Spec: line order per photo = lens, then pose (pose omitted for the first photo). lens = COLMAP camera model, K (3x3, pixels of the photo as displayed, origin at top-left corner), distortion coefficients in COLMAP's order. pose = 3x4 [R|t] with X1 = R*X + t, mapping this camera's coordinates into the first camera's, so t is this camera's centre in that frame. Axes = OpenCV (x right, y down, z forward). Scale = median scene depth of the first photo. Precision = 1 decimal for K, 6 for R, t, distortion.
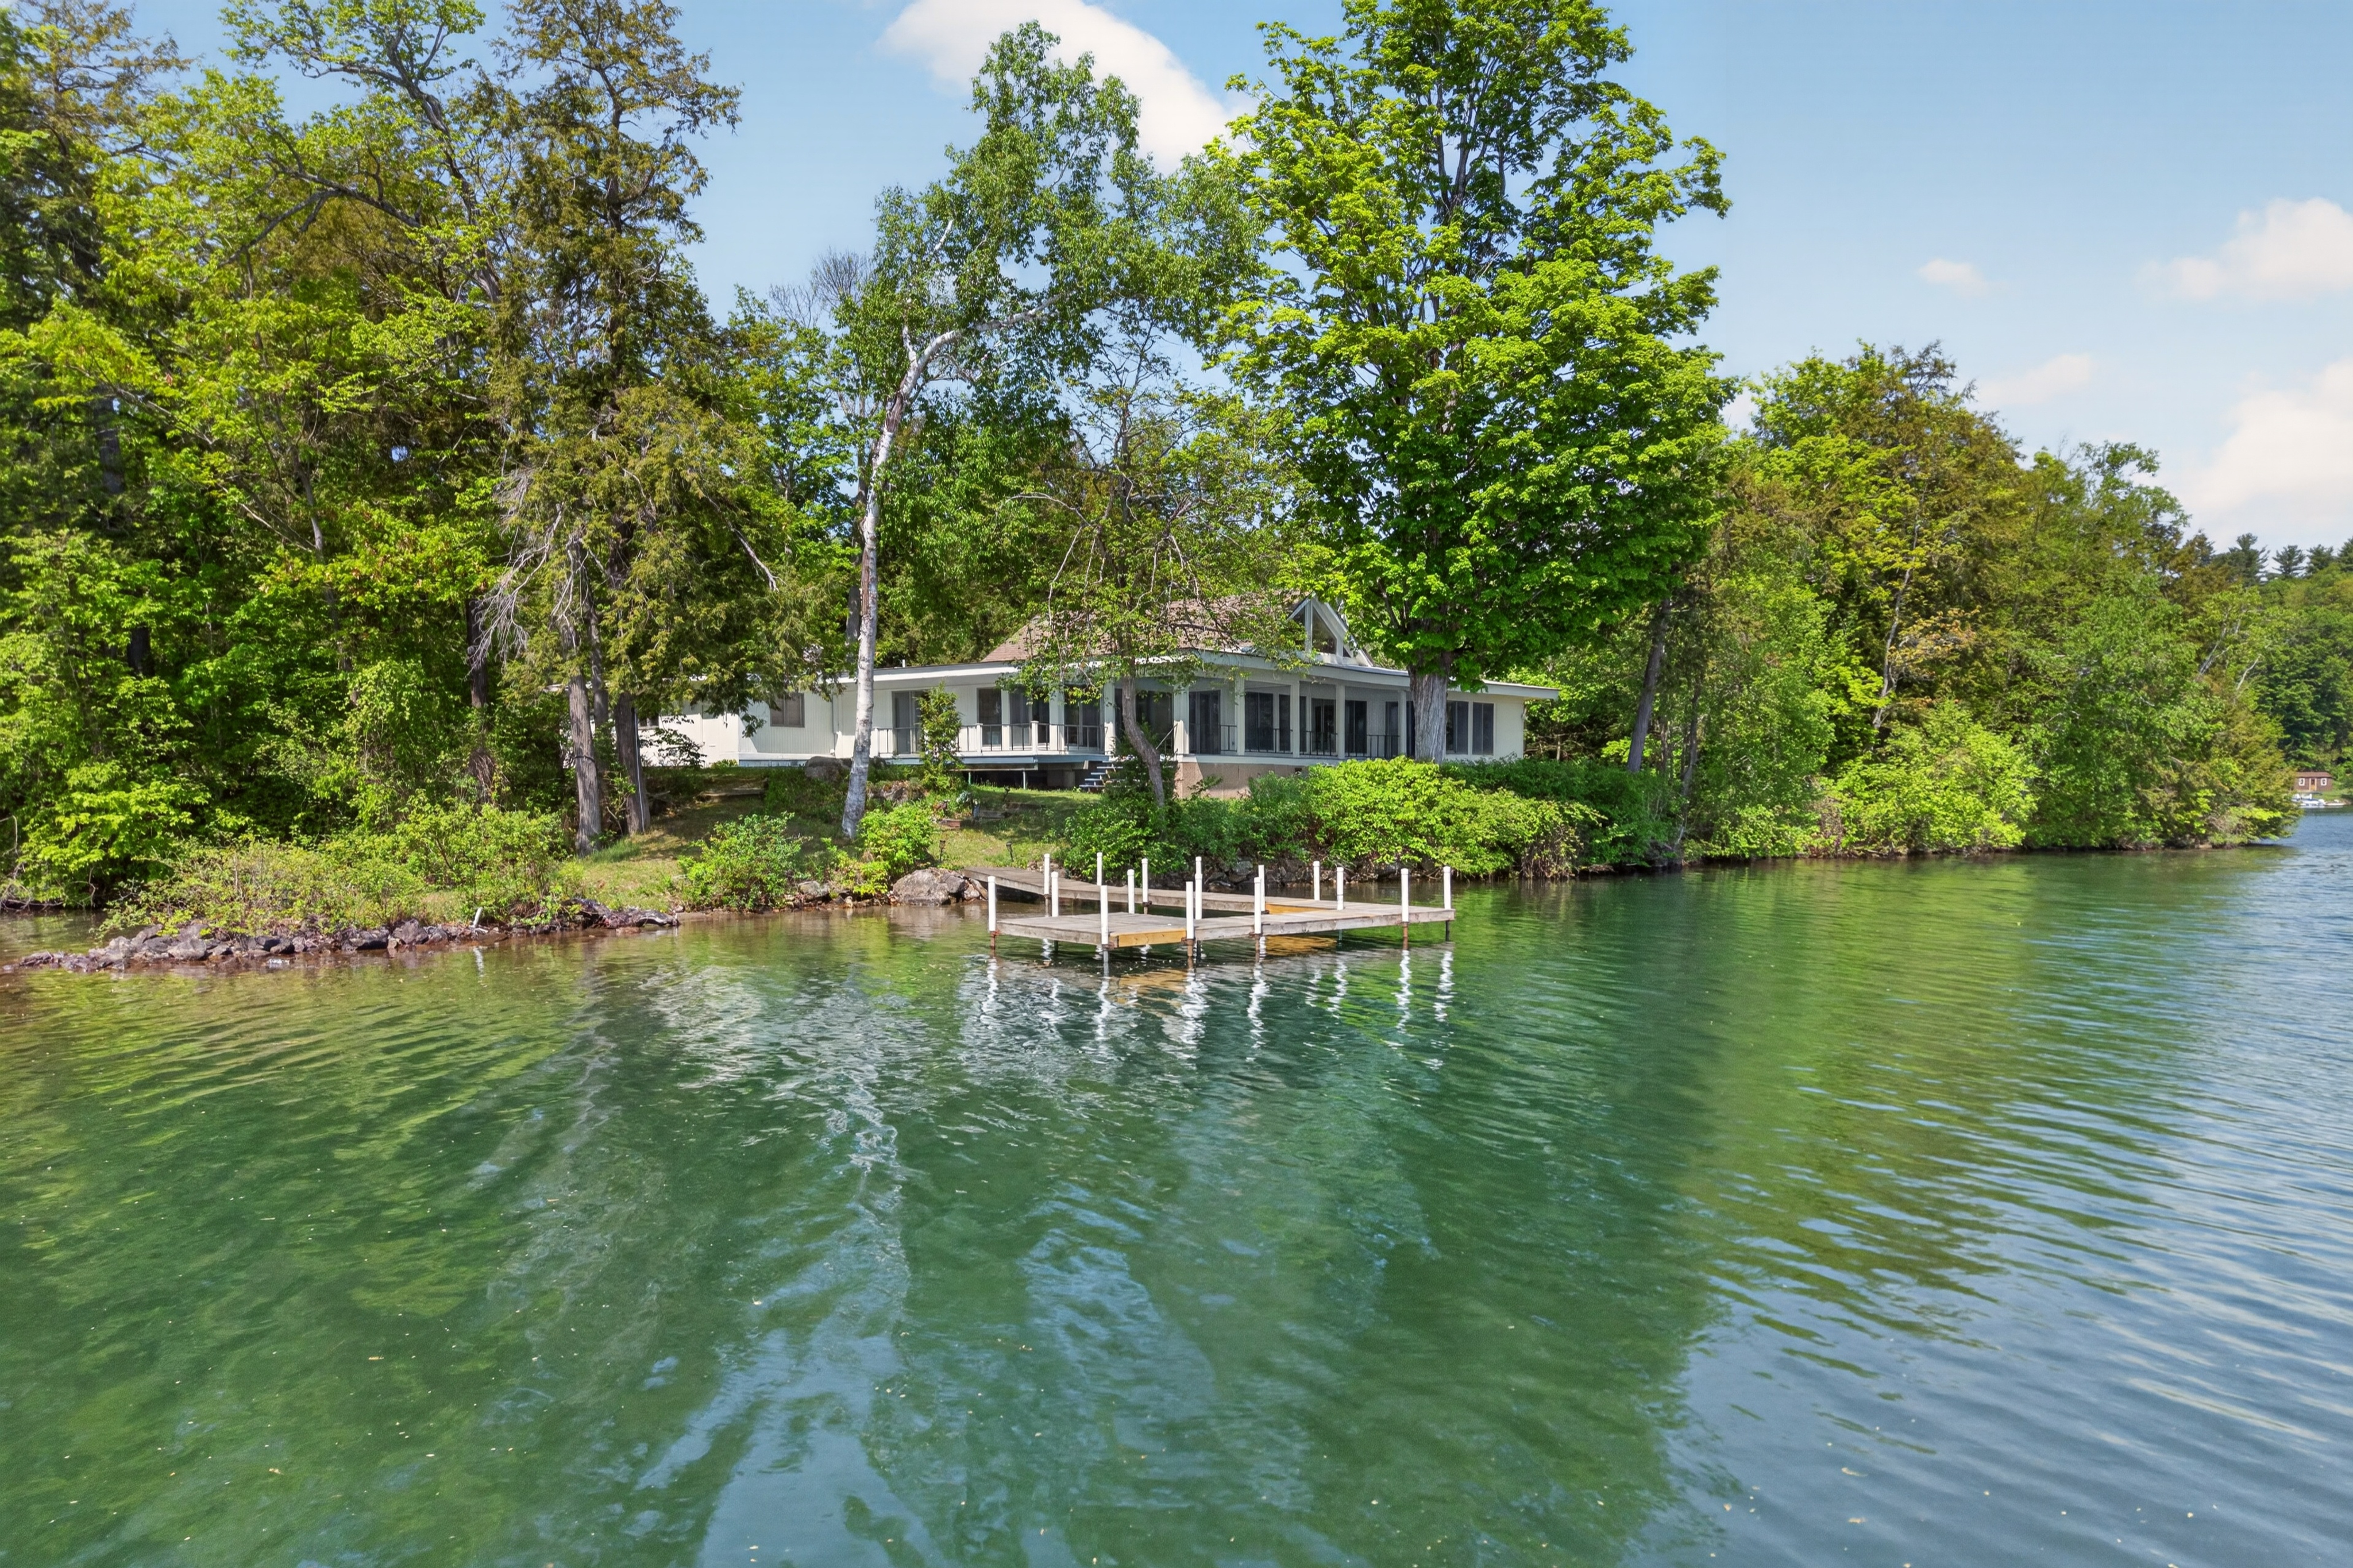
lens RADIAL K [[1459.2, 0, 1176.5], [0, 1459.2, 784.0], [0, 0, 1]] dist [0.006500, -0.004896]
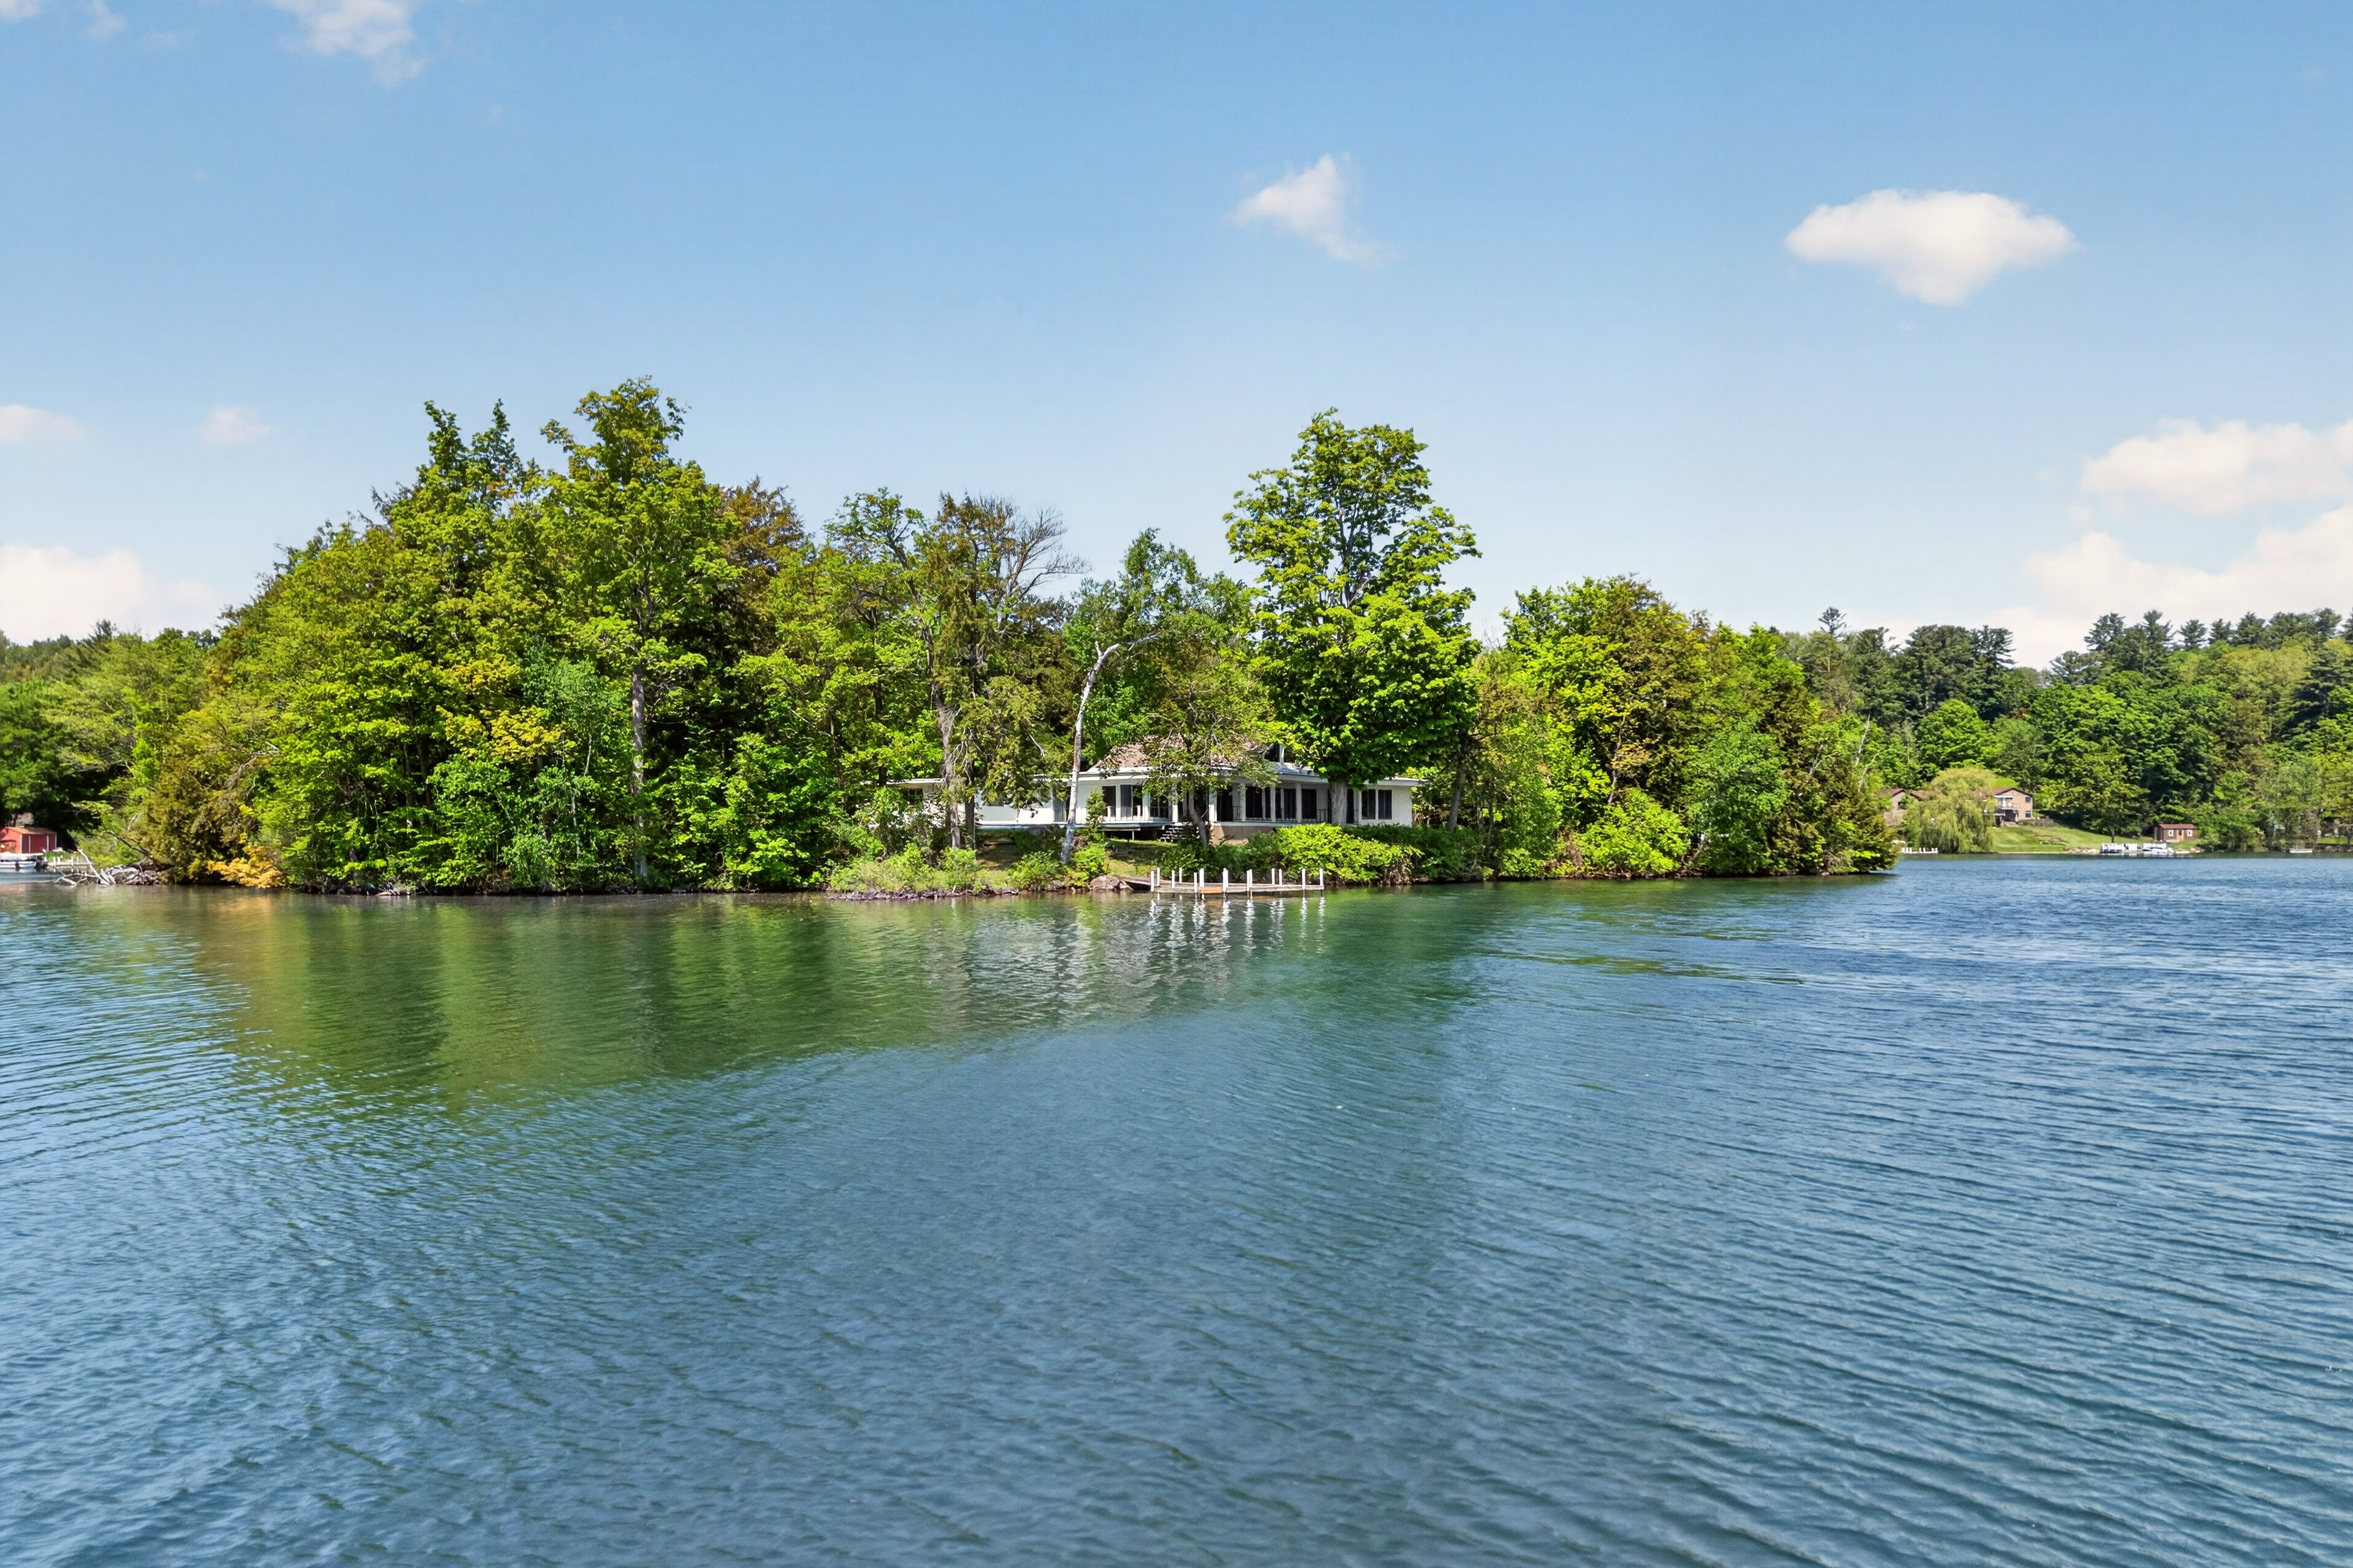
lens RADIAL K [[1427.2, 0, 1176.5], [0, 1427.2, 784.0], [0, 0, 1]] dist [0.137757, -0.001415]
pose [[0.999978, -0.002820, -0.005923, -0.035686], [0.002616, 0.999415, -0.034093, -0.006206], [0.006016, 0.034076, 0.999401, -0.962450]]
